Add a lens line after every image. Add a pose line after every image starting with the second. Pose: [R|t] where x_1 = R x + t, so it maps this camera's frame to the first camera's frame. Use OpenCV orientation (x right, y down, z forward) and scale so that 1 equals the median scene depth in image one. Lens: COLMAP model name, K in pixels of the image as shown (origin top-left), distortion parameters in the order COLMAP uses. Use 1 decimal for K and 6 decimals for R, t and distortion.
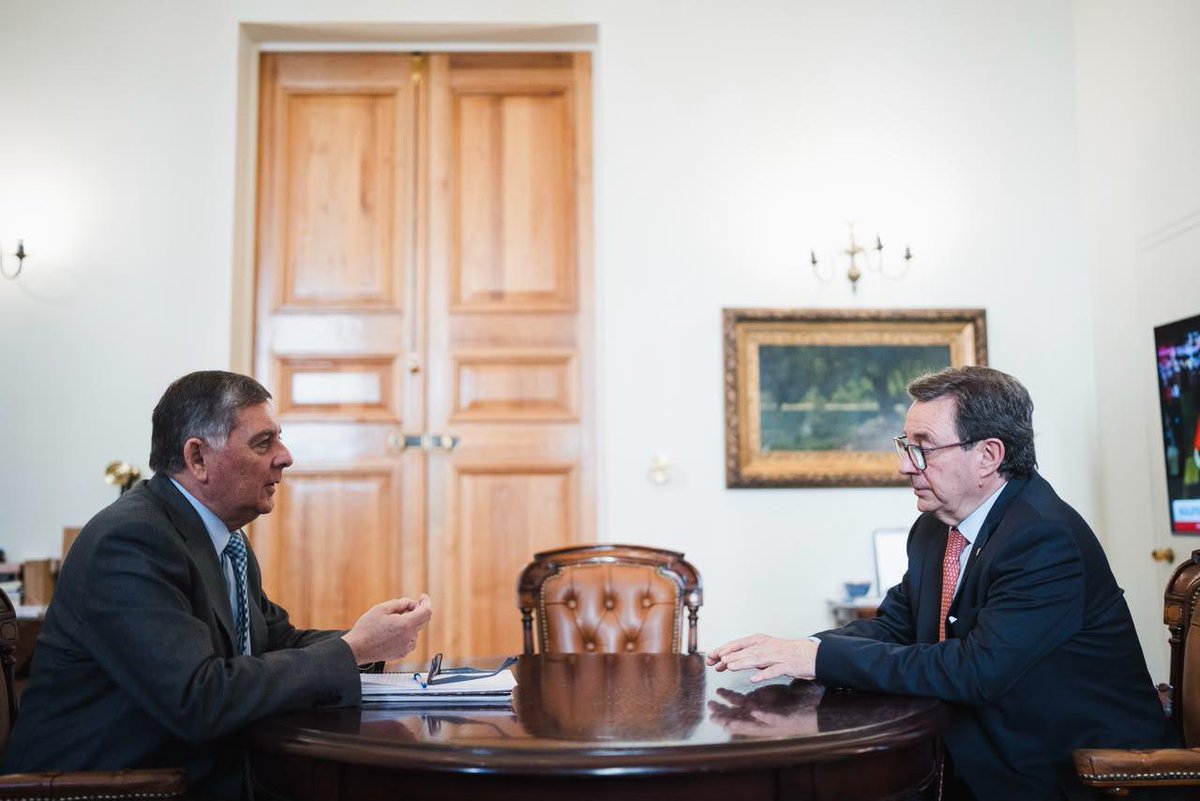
lens RADIAL K [[886.1, 0, 600.0], [0, 886.1, 400.5], [0, 0, 1]] dist [-0.011681, -0.001520]
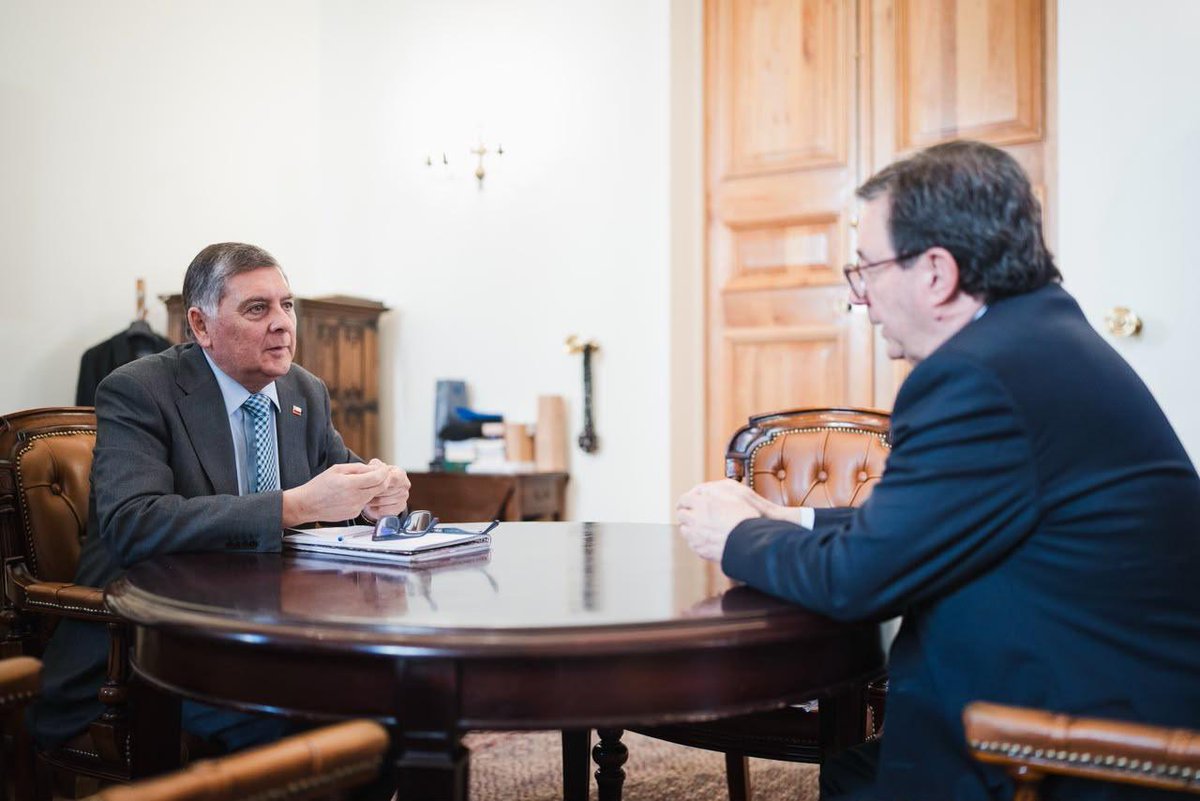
lens RADIAL K [[919.3, 0, 600.0], [0, 919.3, 400.5], [0, 0, 1]] dist [-0.049990, -0.002430]
pose [[0.865822, 0.000509, -0.500351, 0.541152], [0.073633, 0.988982, 0.128424, 0.046845], [0.494904, -0.148035, 0.856245, 0.249188]]
